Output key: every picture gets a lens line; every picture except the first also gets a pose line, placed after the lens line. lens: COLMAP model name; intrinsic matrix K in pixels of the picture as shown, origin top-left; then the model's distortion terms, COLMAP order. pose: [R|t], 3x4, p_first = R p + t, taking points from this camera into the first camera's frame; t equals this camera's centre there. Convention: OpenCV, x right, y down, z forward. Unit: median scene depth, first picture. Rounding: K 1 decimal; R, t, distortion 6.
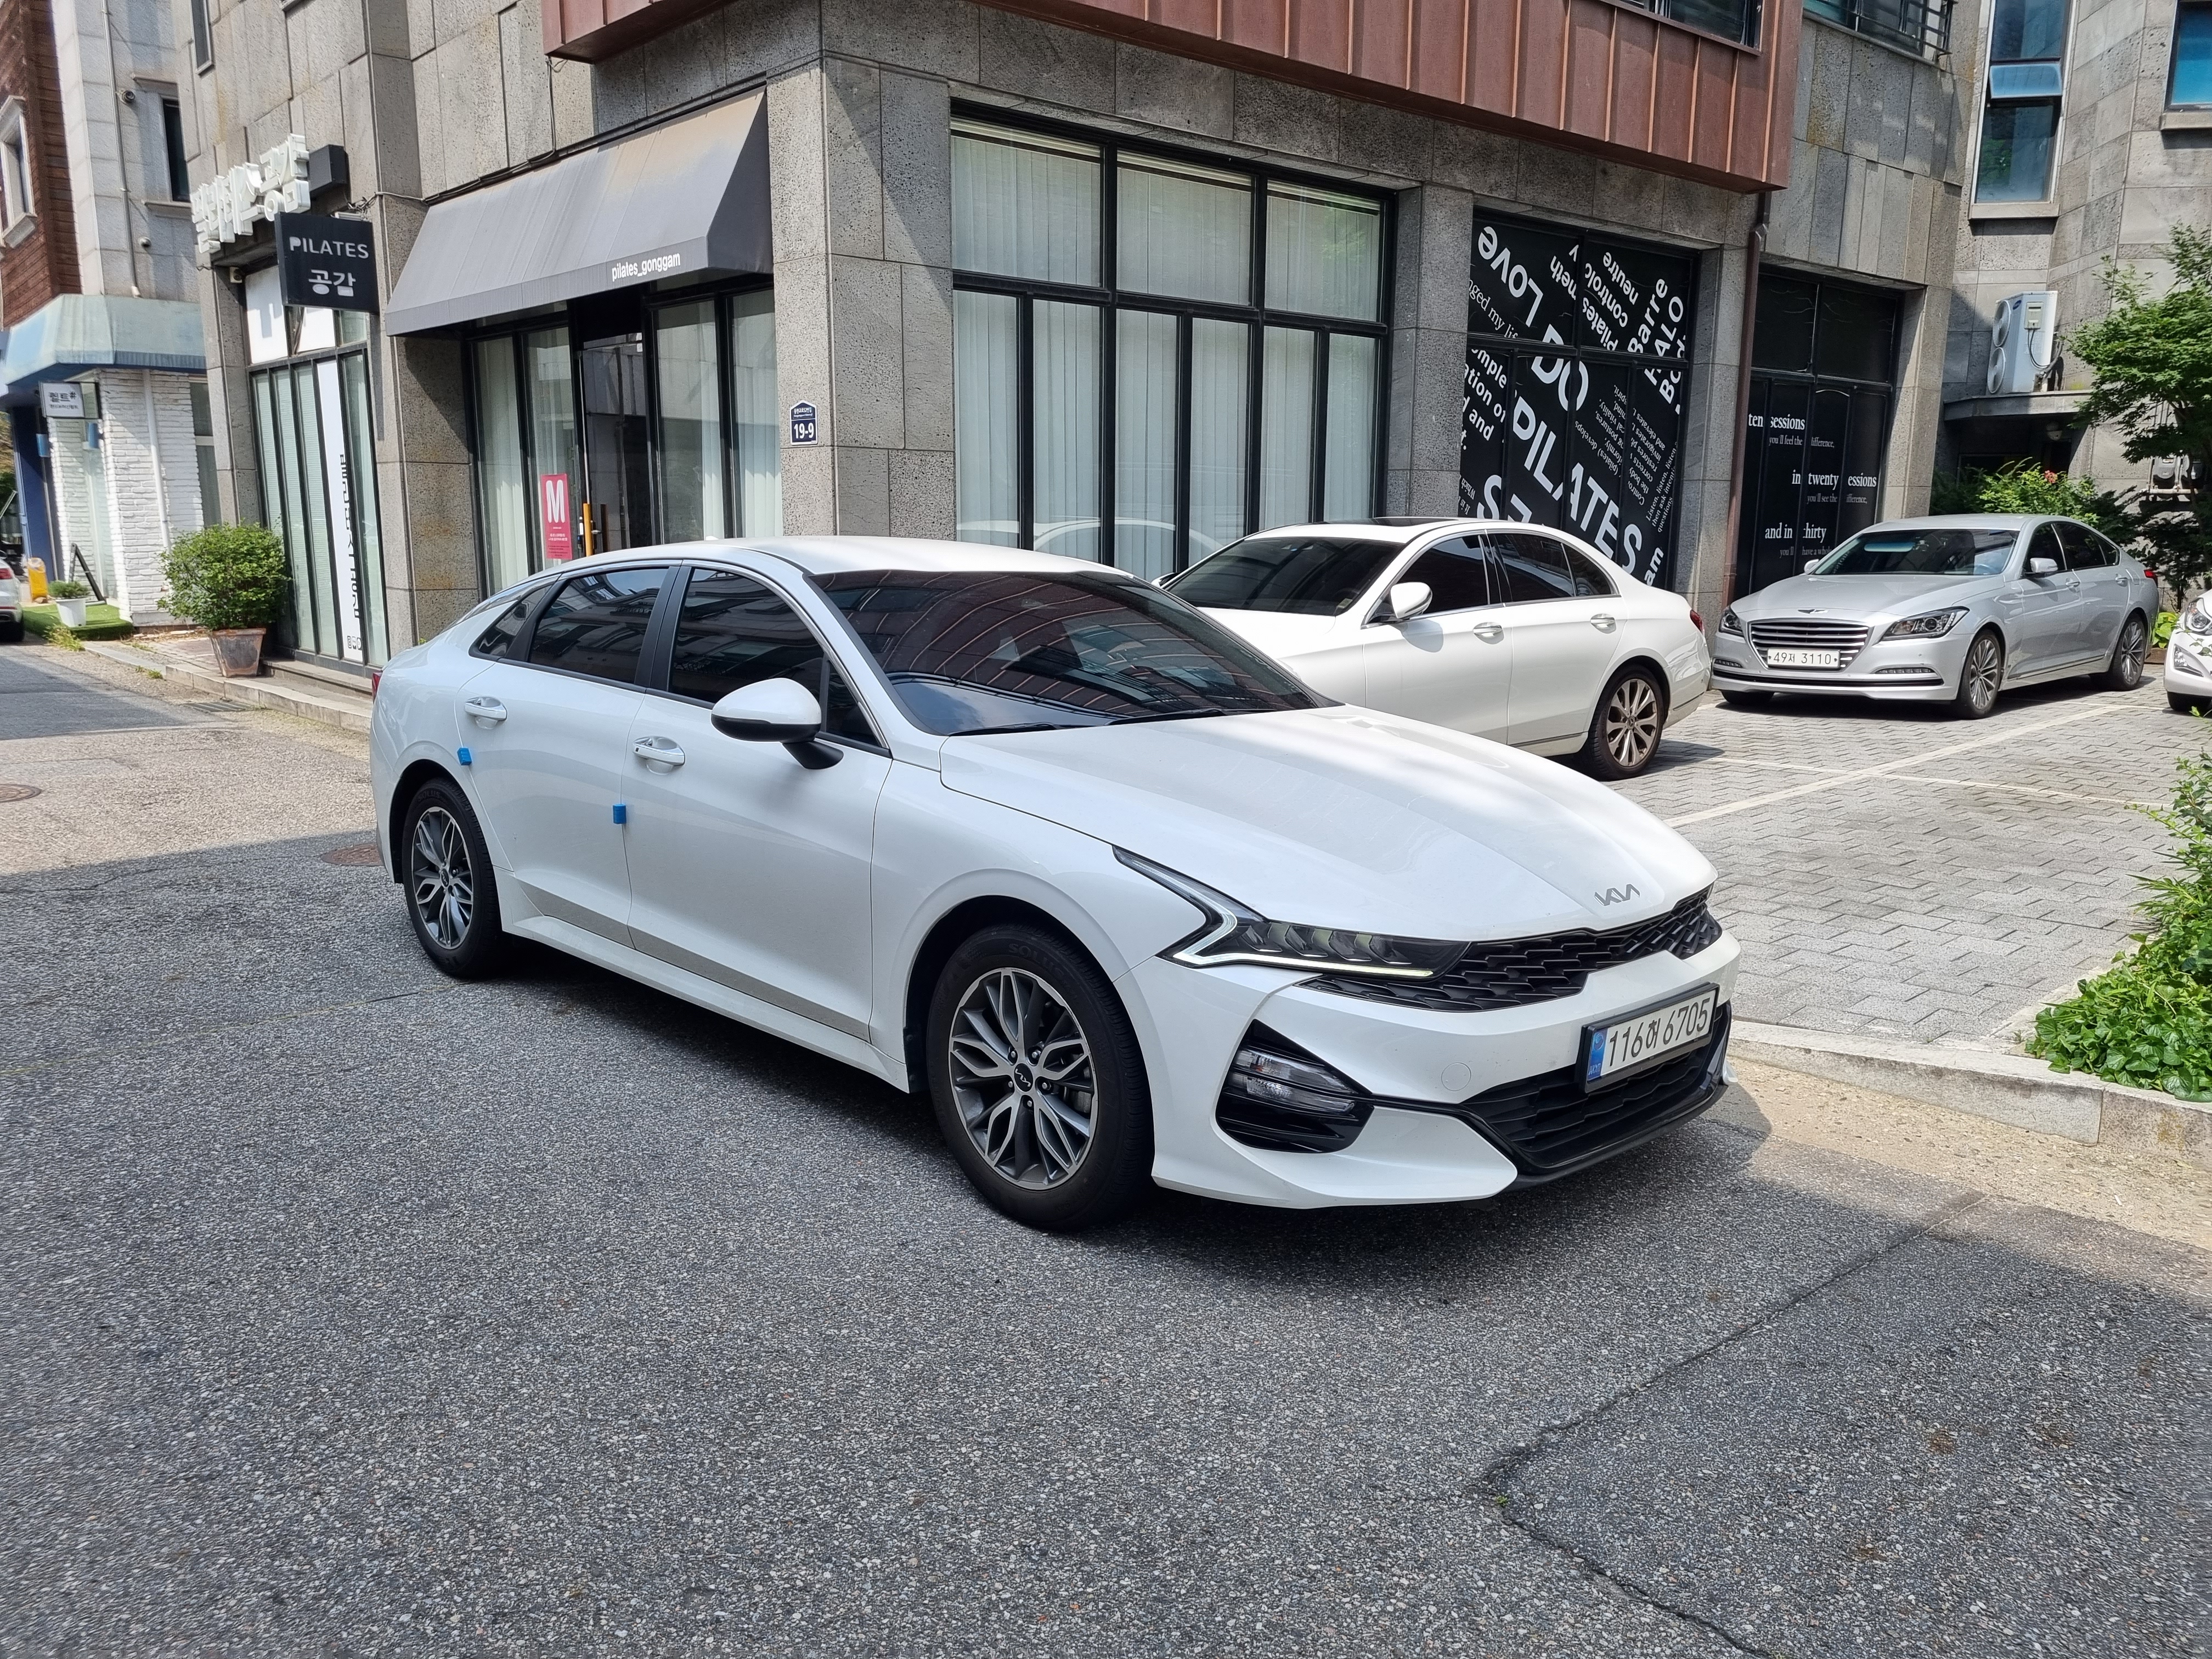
lens RADIAL K [[1664.2, 0, 1117.0], [0, 1664.2, 829.2], [0, 0, 1]] dist [0.050194, -0.041679]
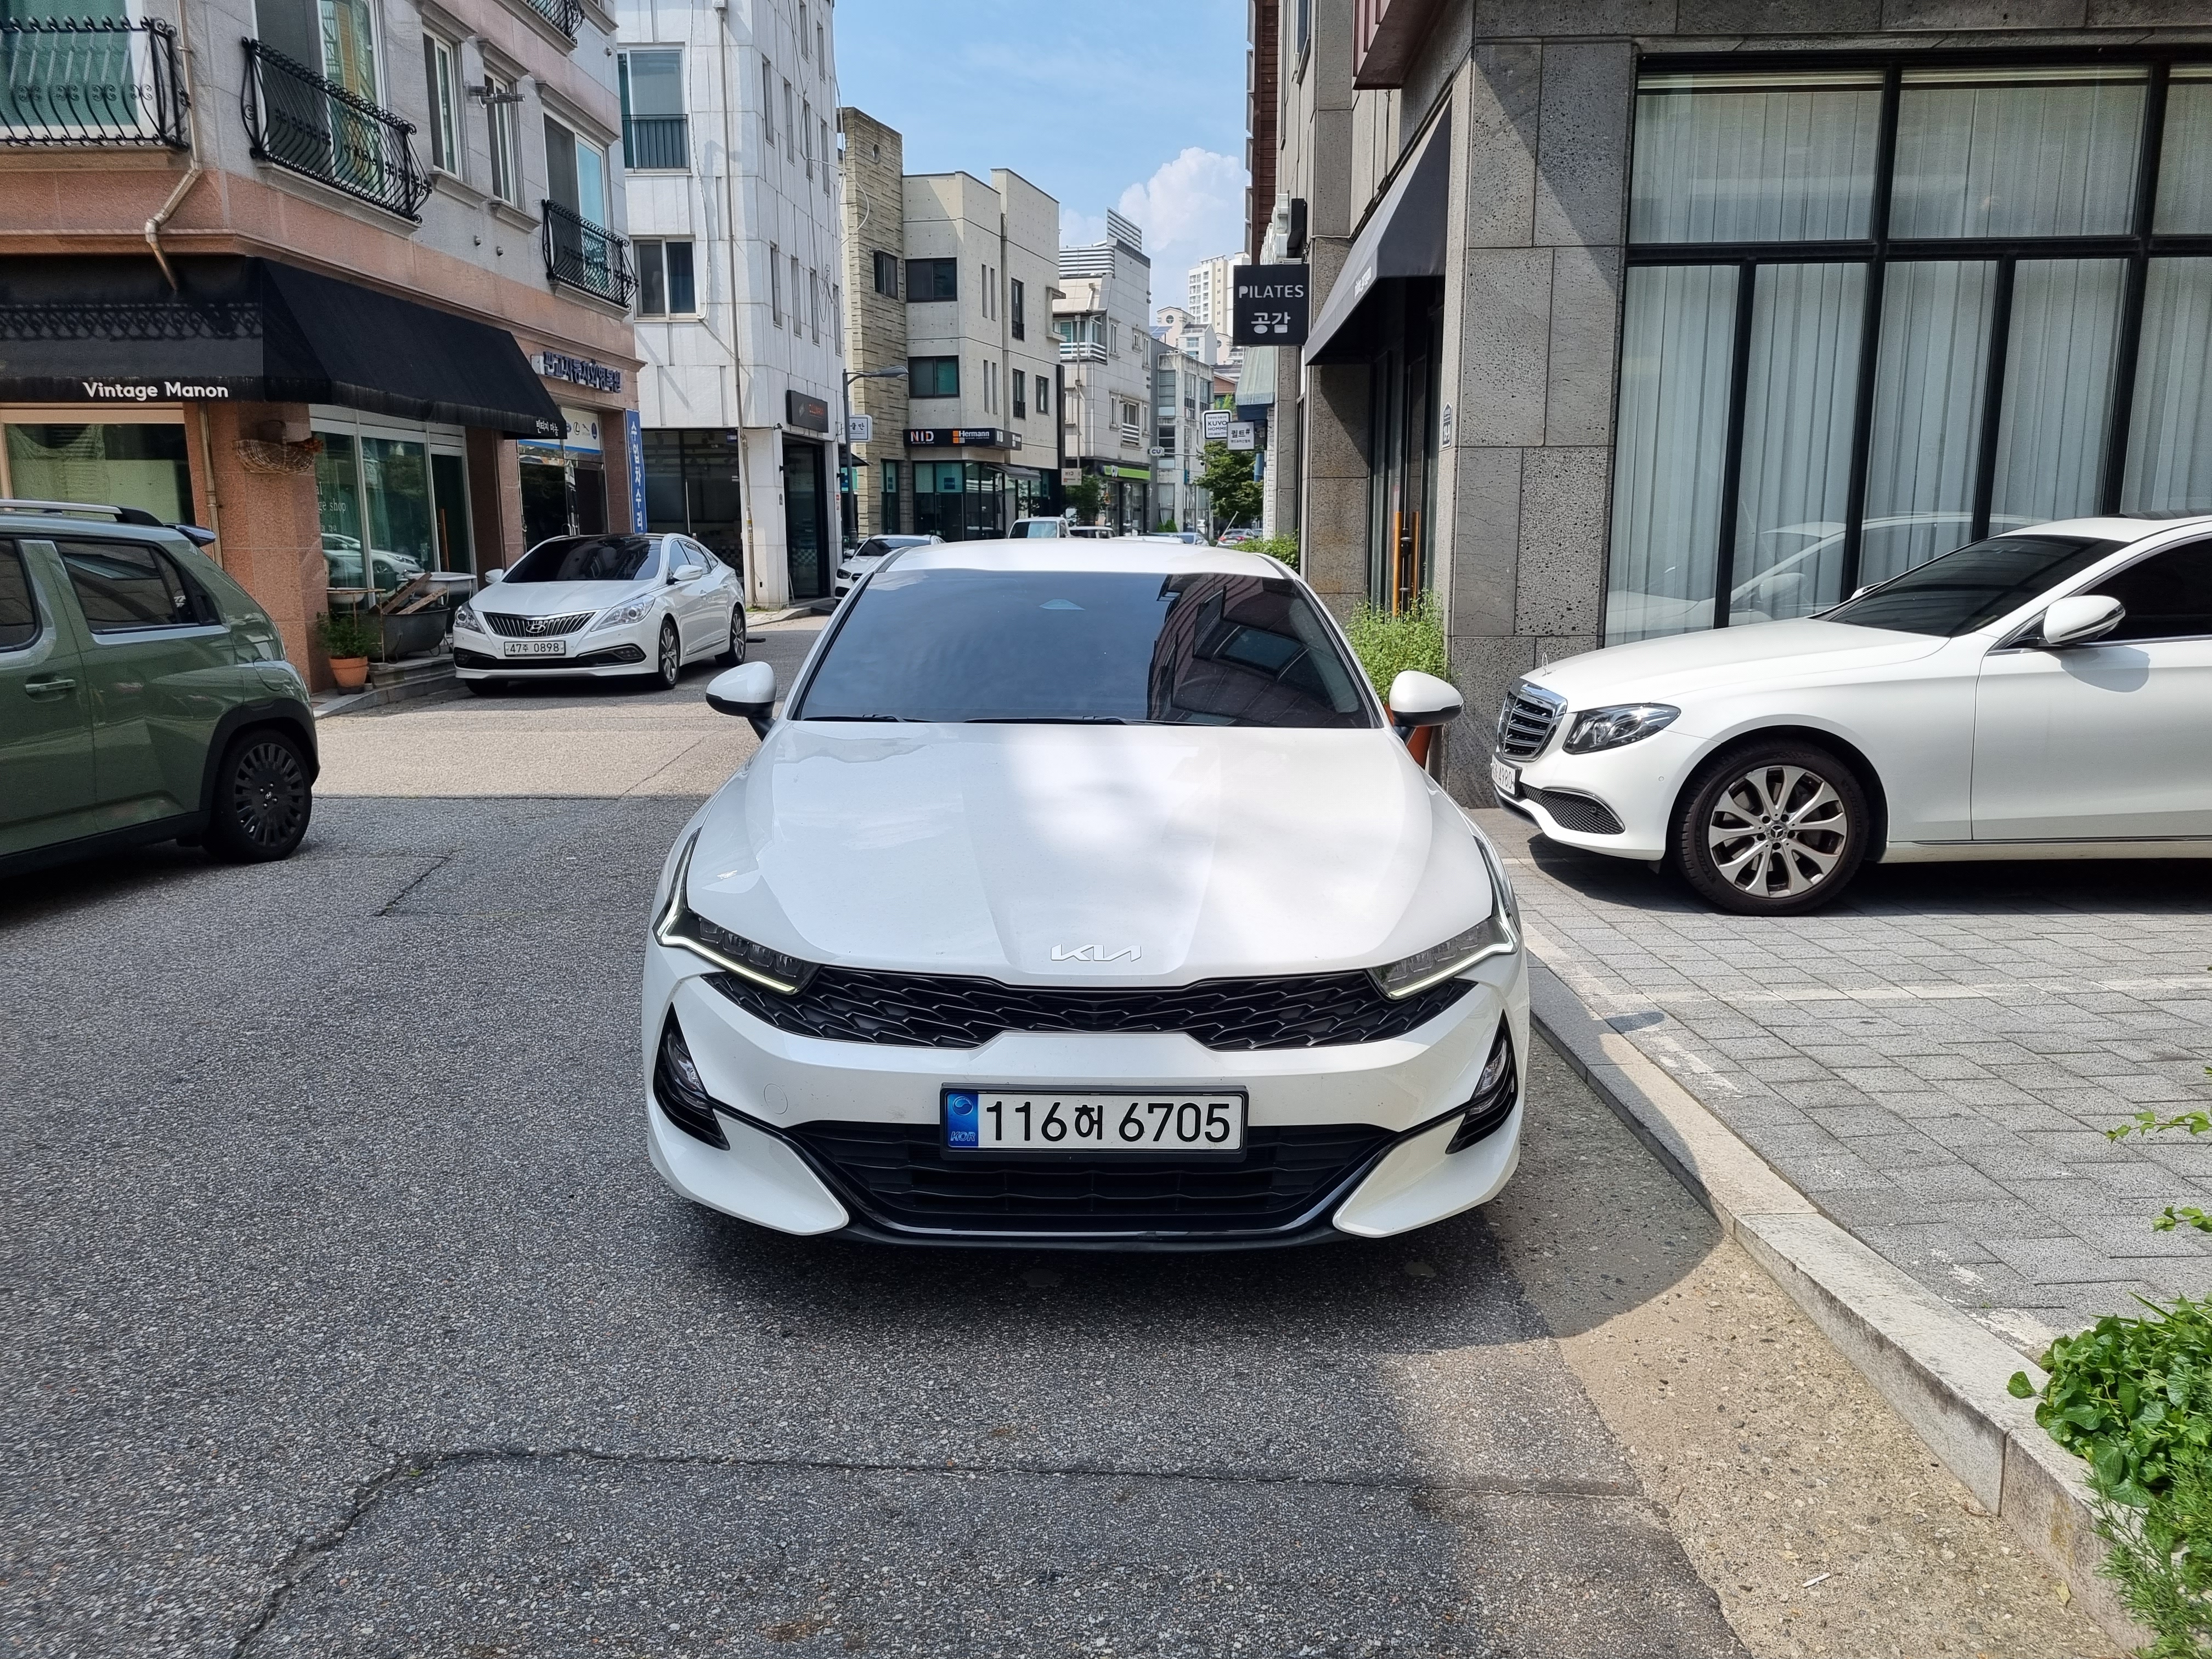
lens RADIAL K [[1664.2, 0, 1113.0], [0, 1664.2, 838.4], [0, 0, 1]] dist [0.050194, -0.041679]
pose [[0.727015, 0.115572, -0.676825, 0.372189], [-0.115708, 0.992257, 0.045145, -0.024662], [0.676802, 0.045493, 0.734758, 0.162530]]
